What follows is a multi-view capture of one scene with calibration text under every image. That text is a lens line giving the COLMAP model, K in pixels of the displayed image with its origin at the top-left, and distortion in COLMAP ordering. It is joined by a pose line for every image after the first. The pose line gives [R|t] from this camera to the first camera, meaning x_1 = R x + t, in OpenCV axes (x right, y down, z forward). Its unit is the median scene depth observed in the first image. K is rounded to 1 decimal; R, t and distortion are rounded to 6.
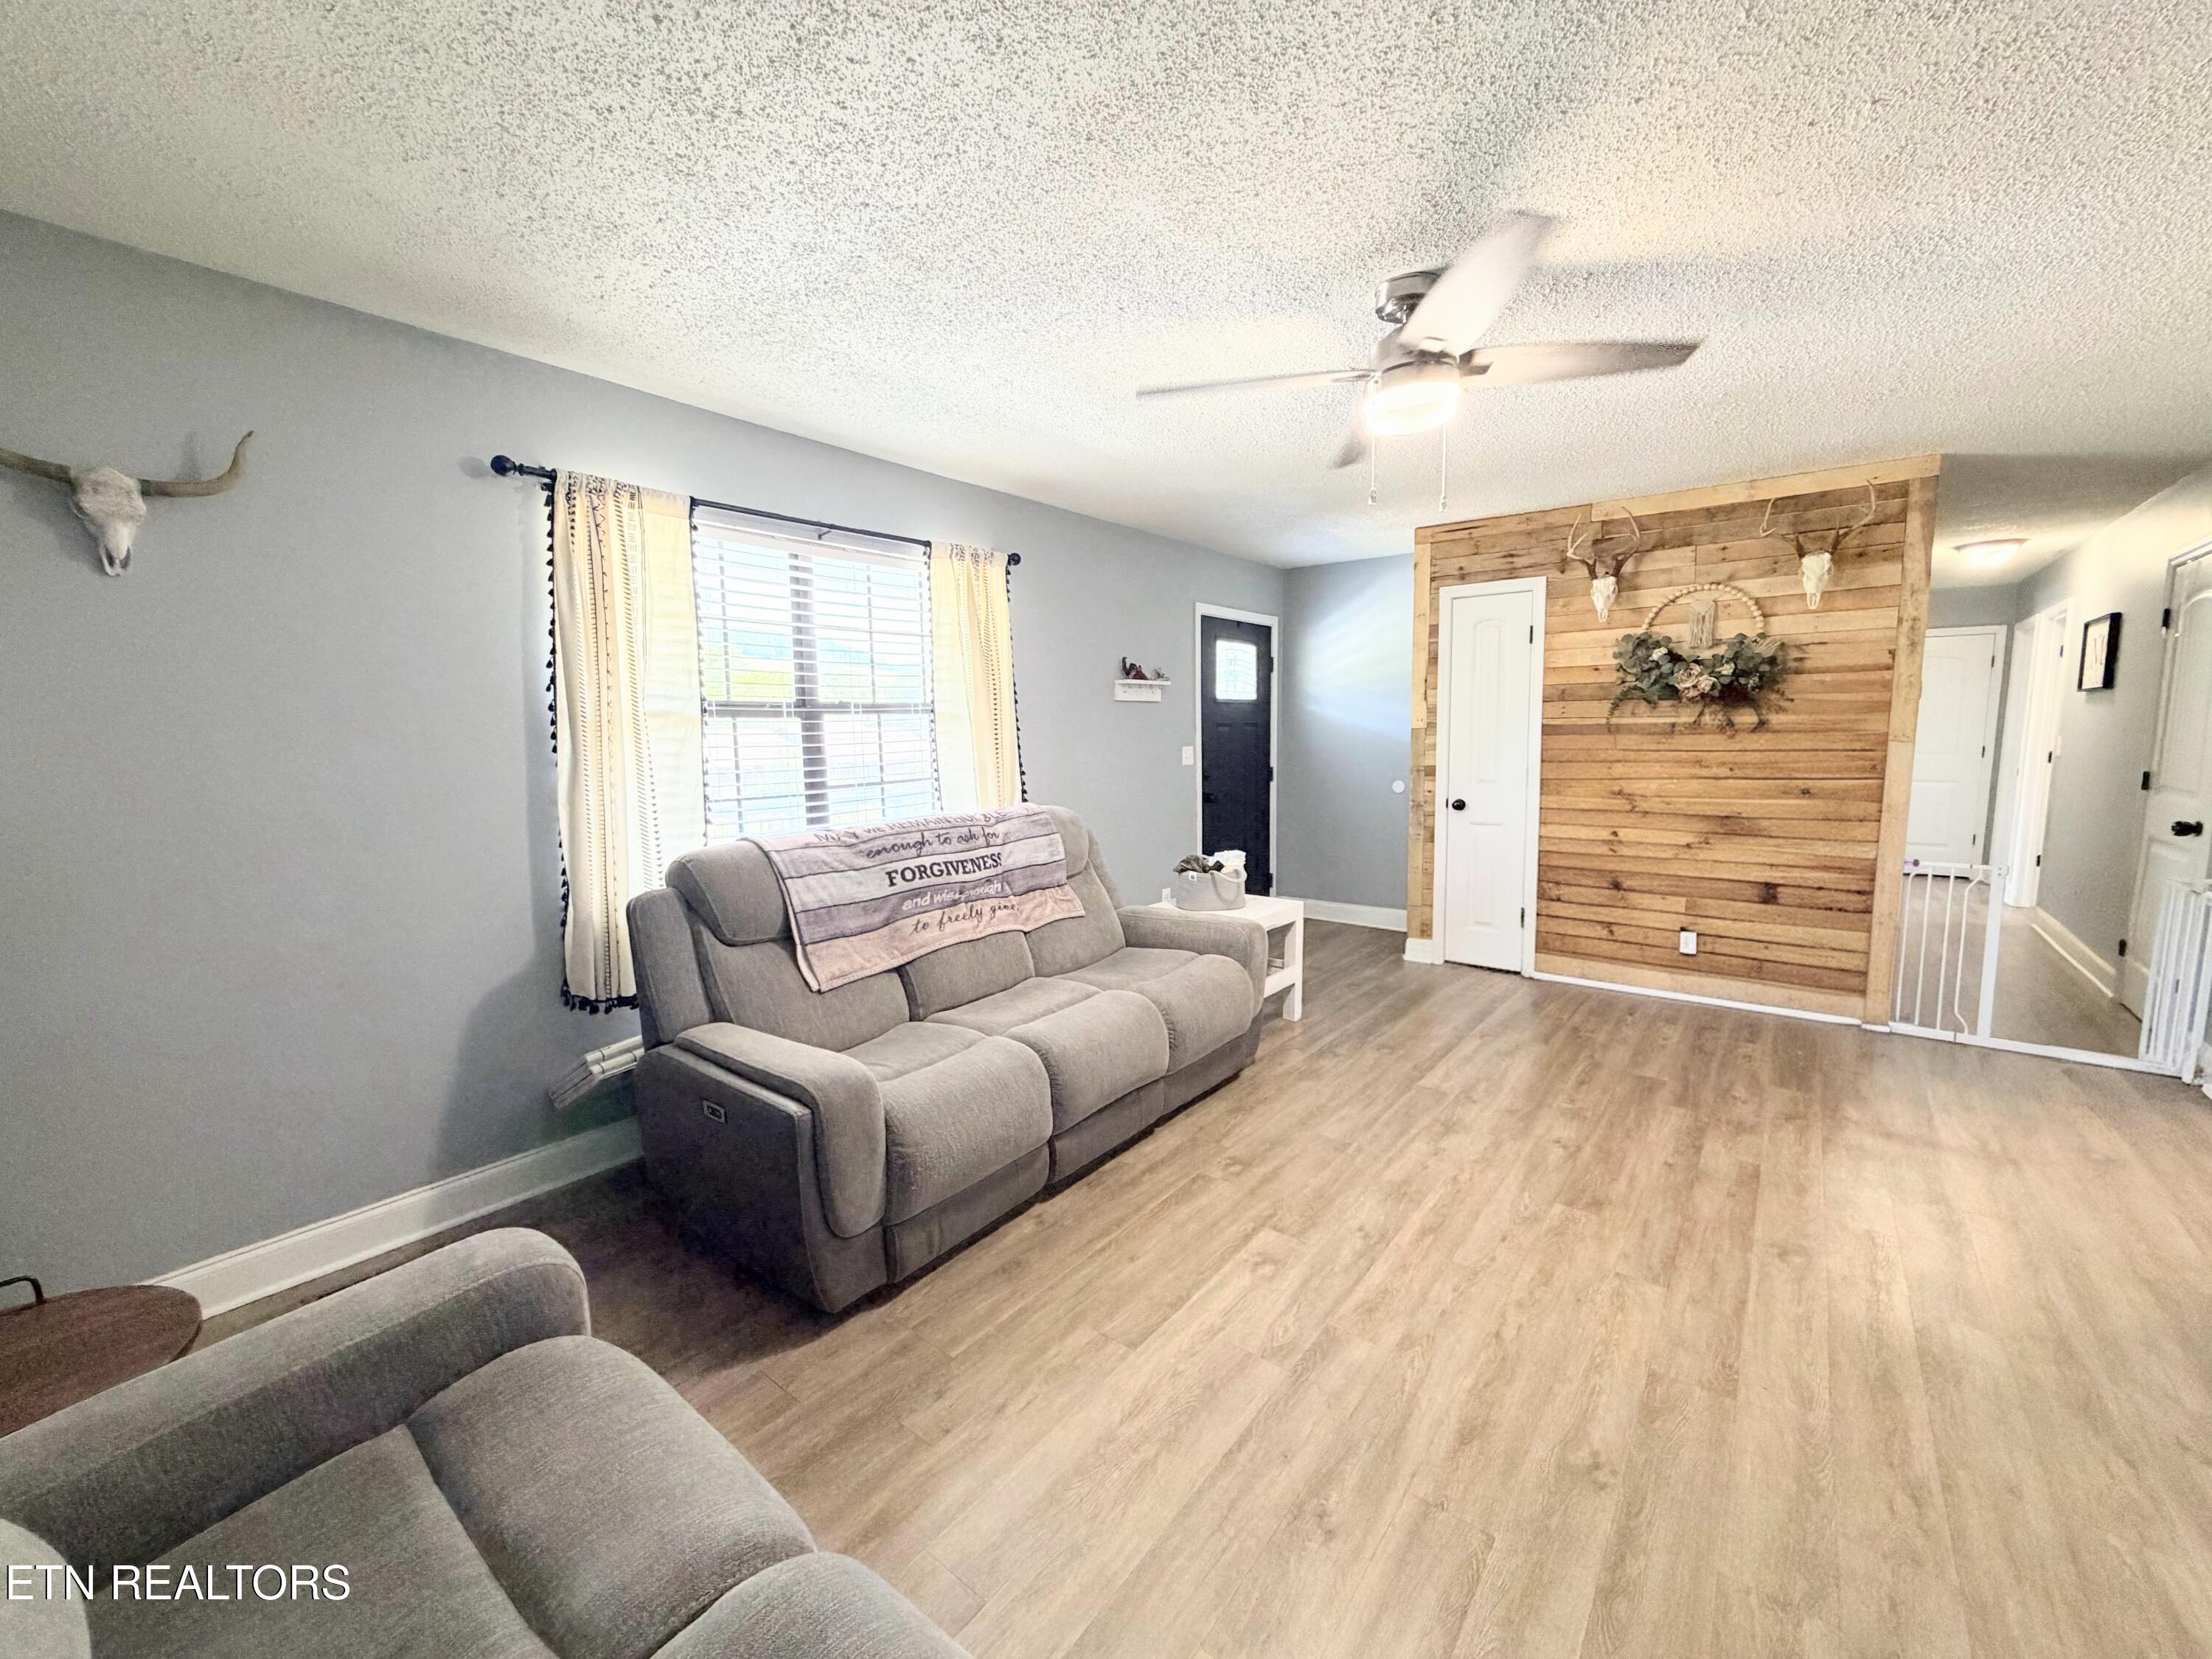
lens RADIAL K [[895.2, 0, 1109.9], [0, 895.2, 826.9], [0, 0, 1]] dist [0.016588, 0.000875]
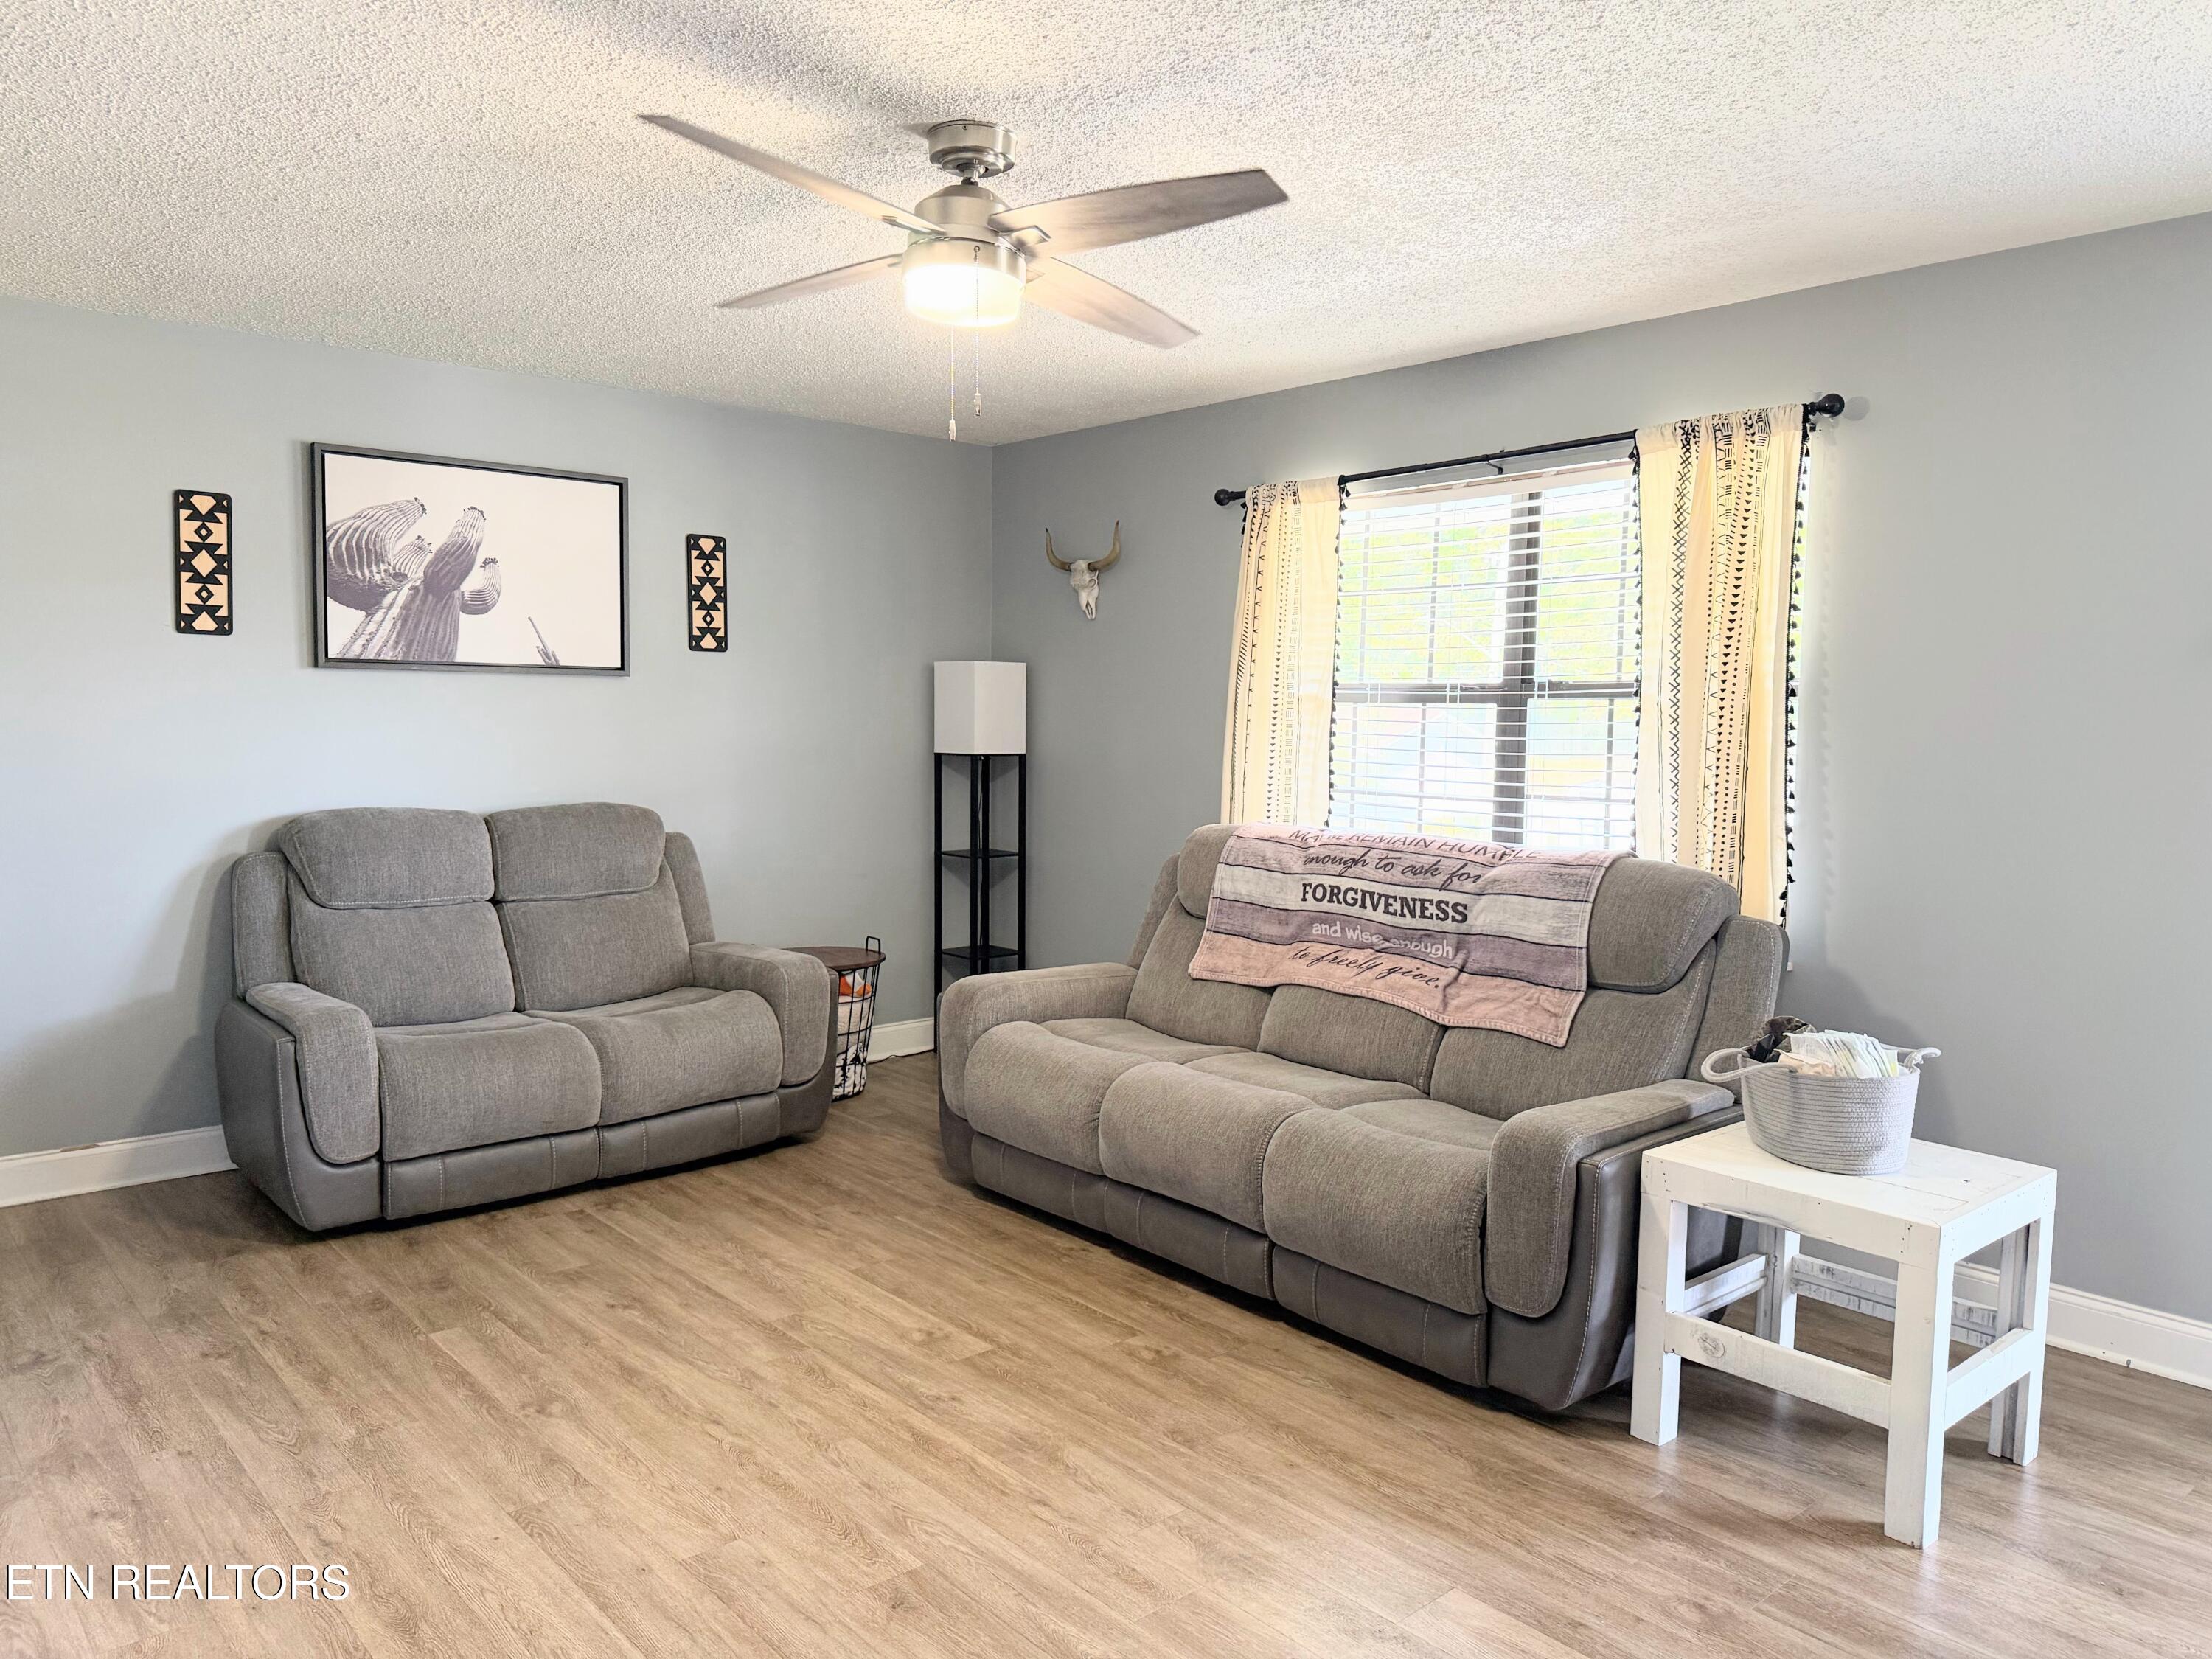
lens RADIAL K [[1556.7, 0, 1113.0], [0, 1556.7, 827.2], [0, 0, 1]] dist [0.042788, -0.022047]
pose [[-0.187563, 0.086531, -0.978434, 1.272098], [-0.123306, 0.986158, 0.110852, -0.149321], [0.974482, 0.141438, -0.174297, 1.111304]]
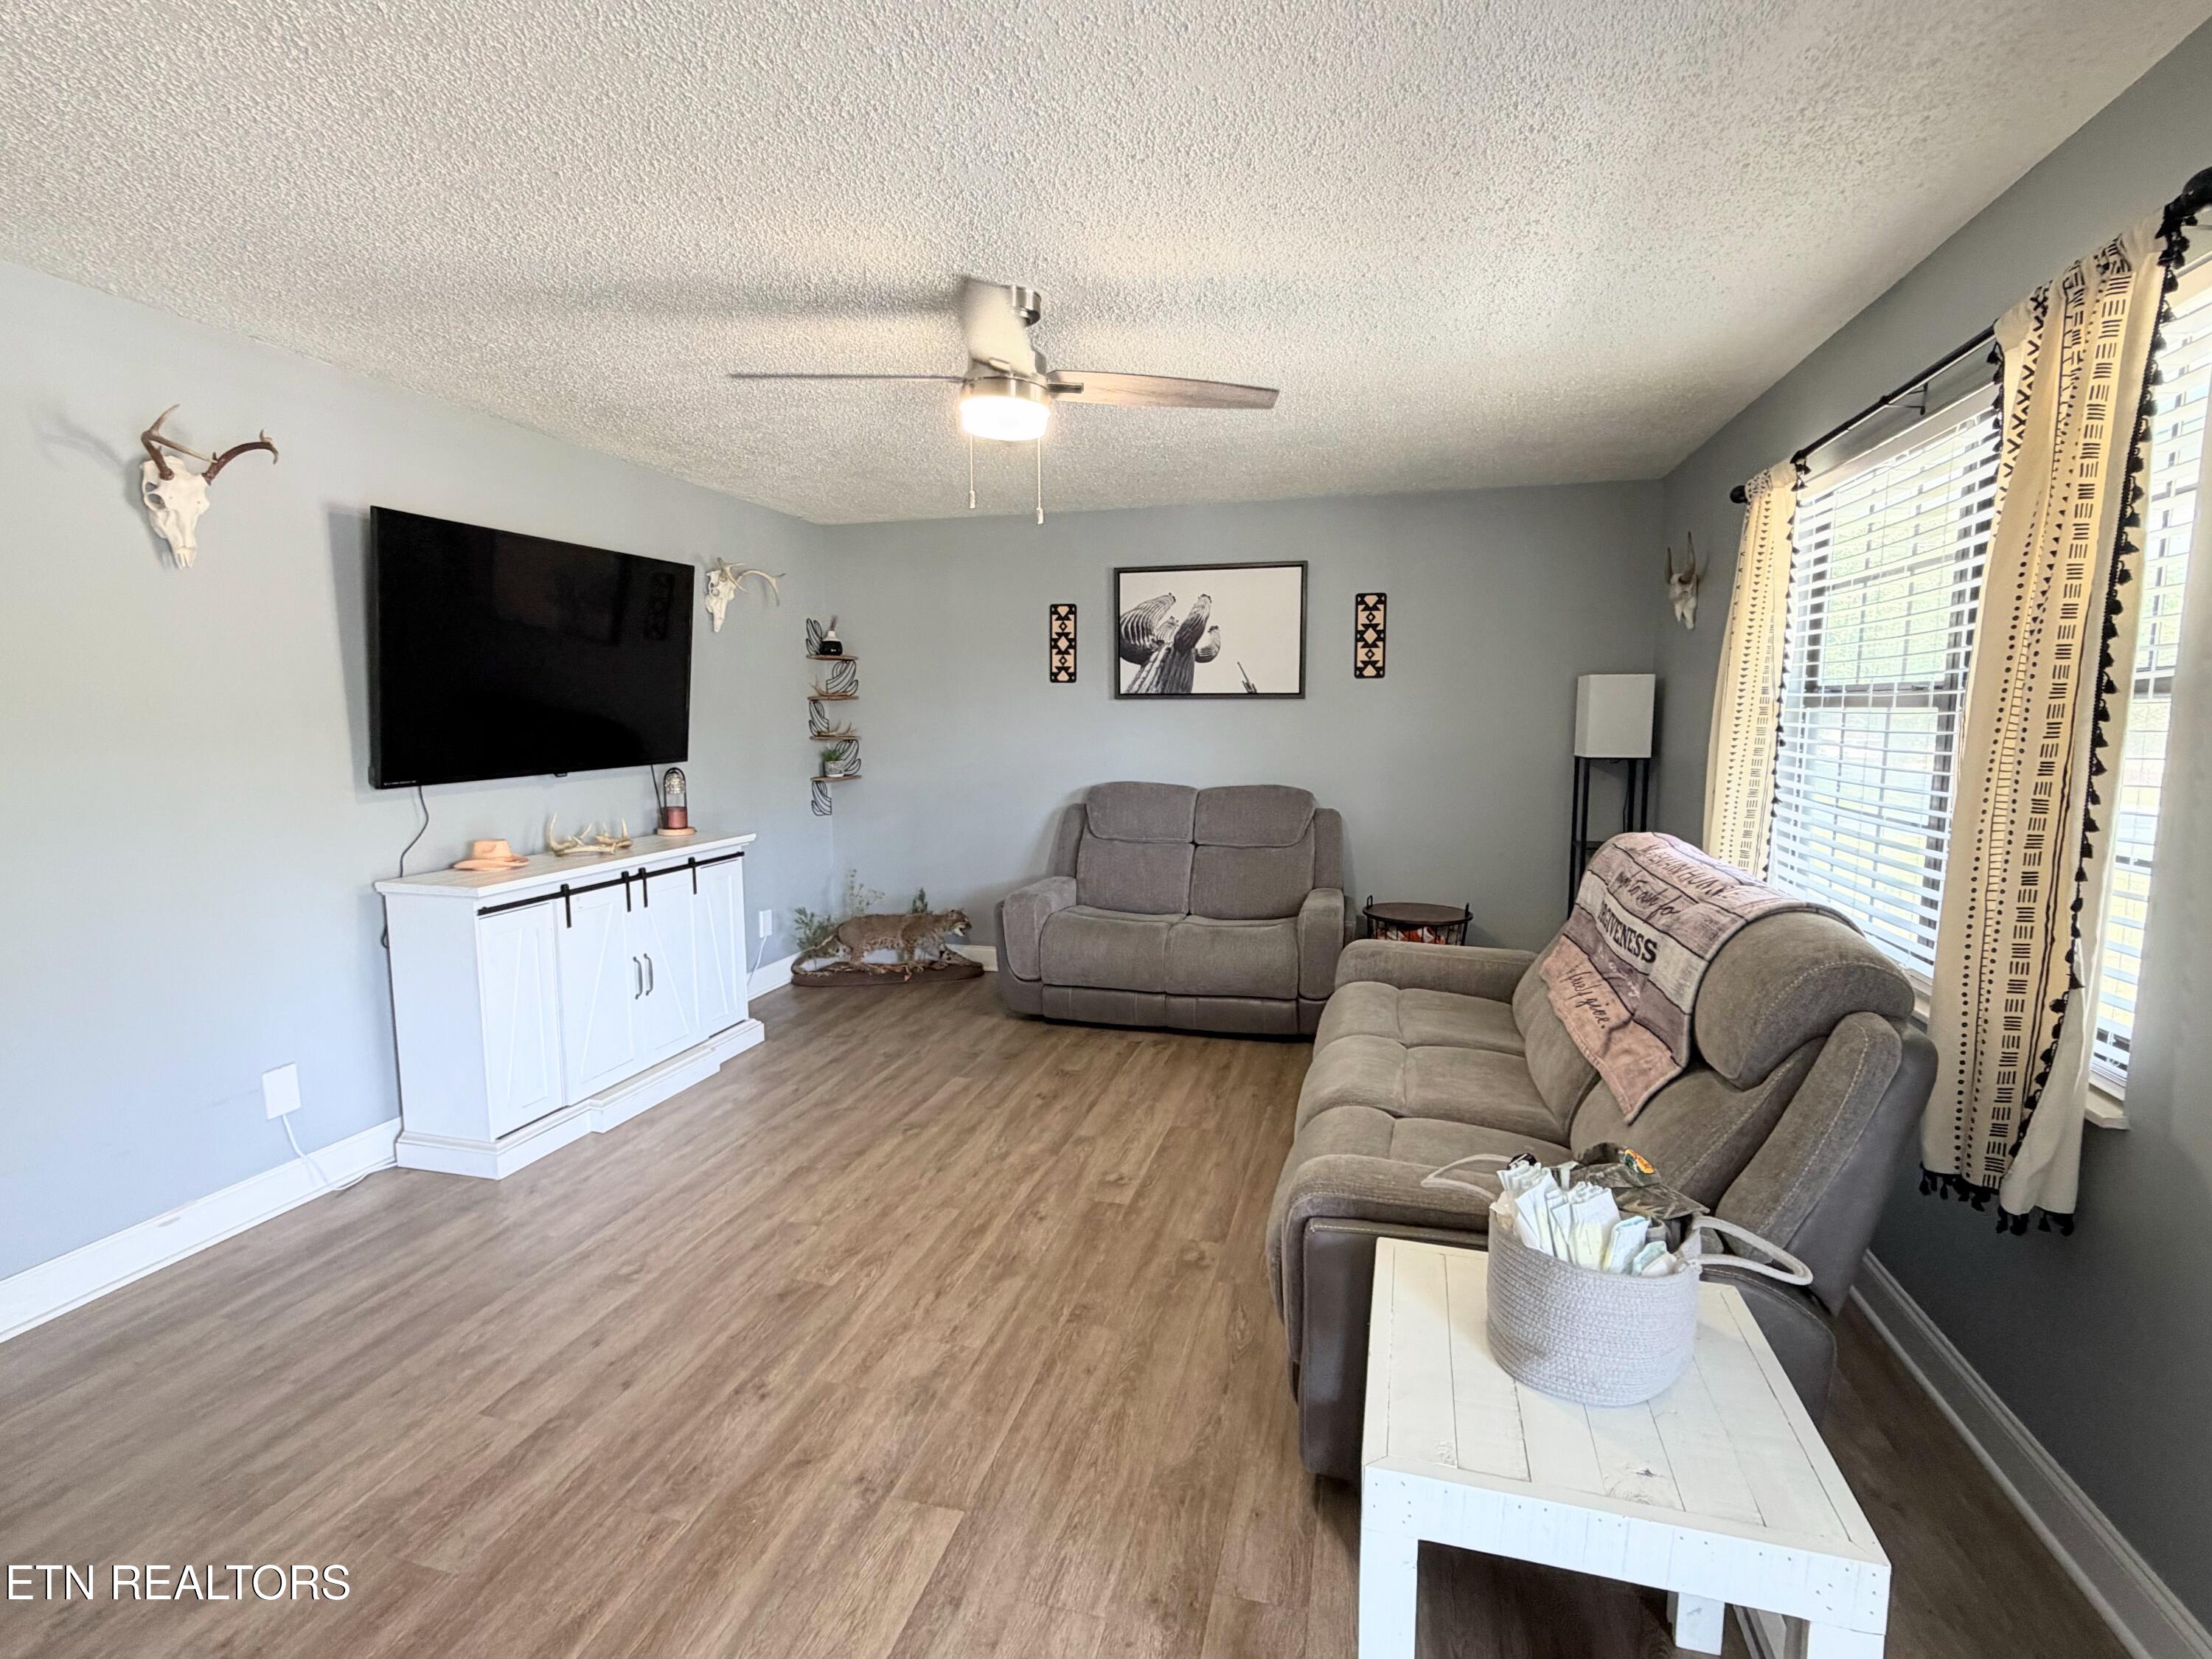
lens RADIAL K [[1041.3, 0, 1111.2], [0, 1041.3, 847.2], [0, 0, 1]] dist [-0.001135, -0.000178]
pose [[-0.920806, 0.064814, -0.384597, 0.550460], [-0.030754, 0.970959, 0.237262, -0.215485], [0.388806, 0.230300, -0.892072, 1.725761]]
